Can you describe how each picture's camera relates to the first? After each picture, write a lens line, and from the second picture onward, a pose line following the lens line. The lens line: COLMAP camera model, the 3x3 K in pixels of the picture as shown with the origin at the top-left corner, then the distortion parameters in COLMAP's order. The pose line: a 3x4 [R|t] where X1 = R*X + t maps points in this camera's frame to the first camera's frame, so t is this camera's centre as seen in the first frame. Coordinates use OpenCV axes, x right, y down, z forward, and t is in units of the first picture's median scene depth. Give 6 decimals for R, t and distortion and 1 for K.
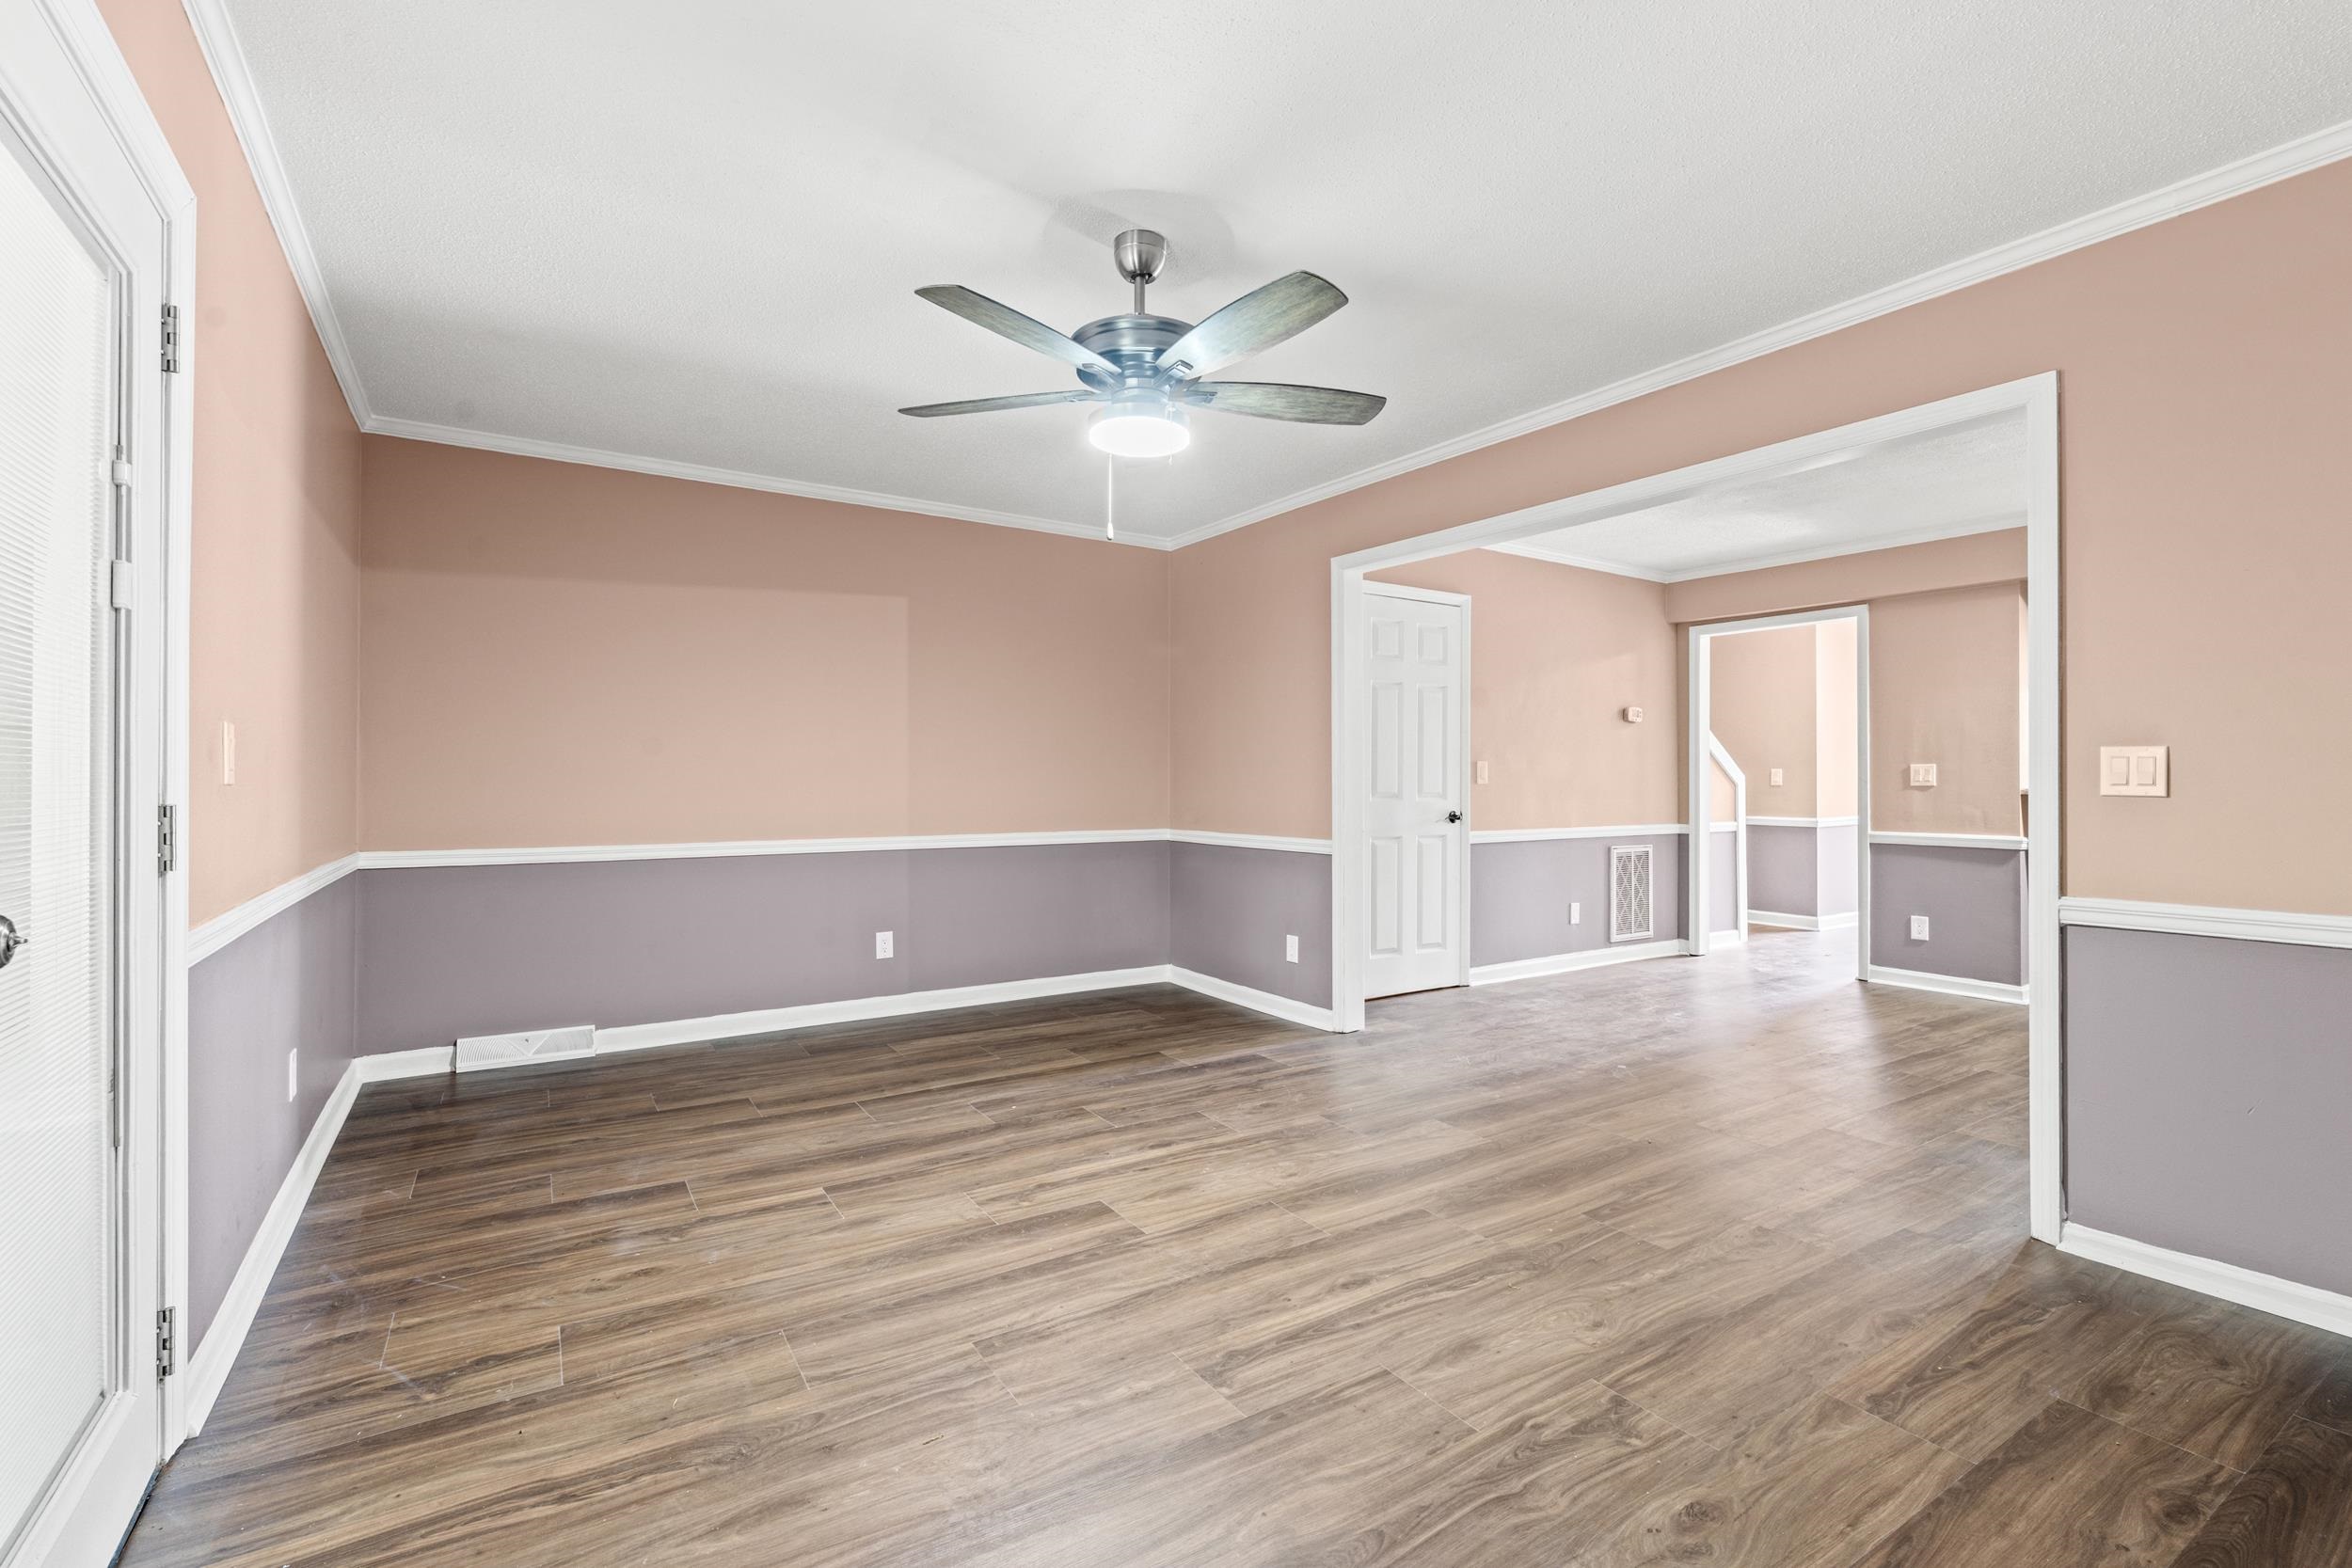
lens RADIAL K [[1048.0, 0, 1173.5], [0, 1048.0, 779.8], [0, 0, 1]] dist [0.011153, -0.000565]
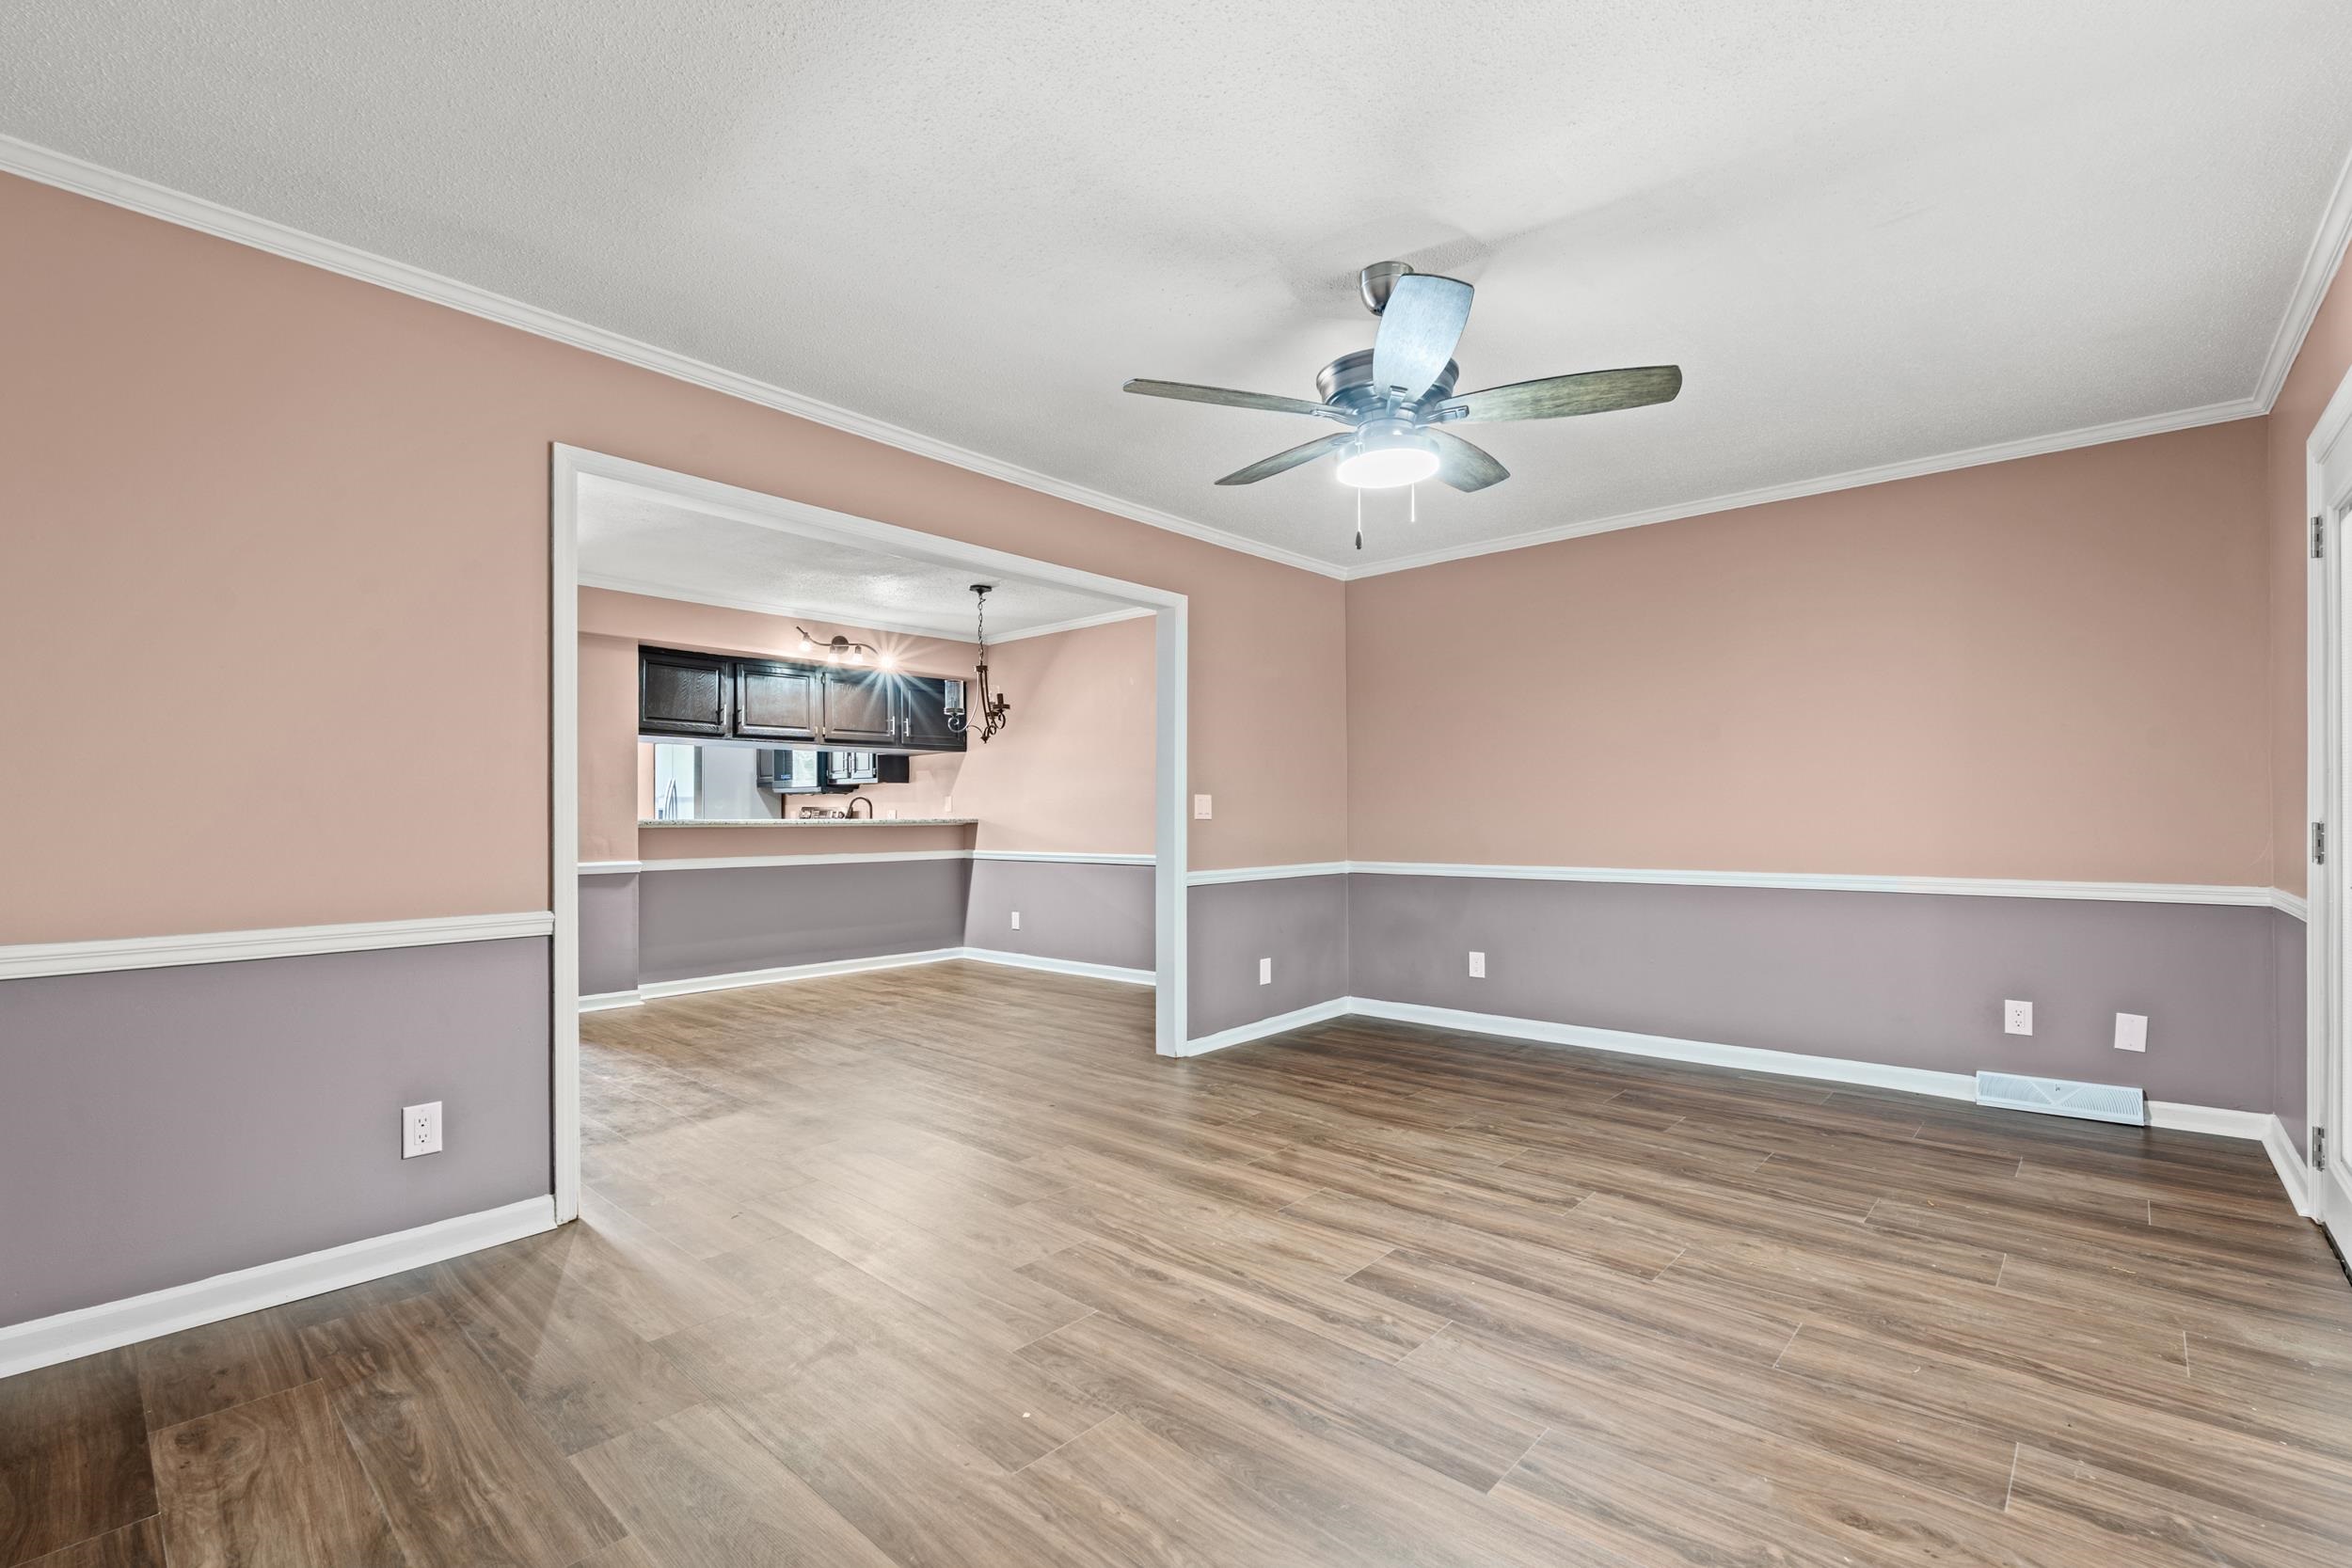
lens RADIAL K [[1048.0, 0, 1172.6], [0, 1048.0, 806.0], [0, 0, 1]] dist [0.011153, -0.000565]
pose [[-0.277701, 0.010854, 0.960606, -1.124492], [-0.003714, 0.999917, -0.012372, 0.006650], [-0.960660, -0.007003, -0.277638, 1.742682]]
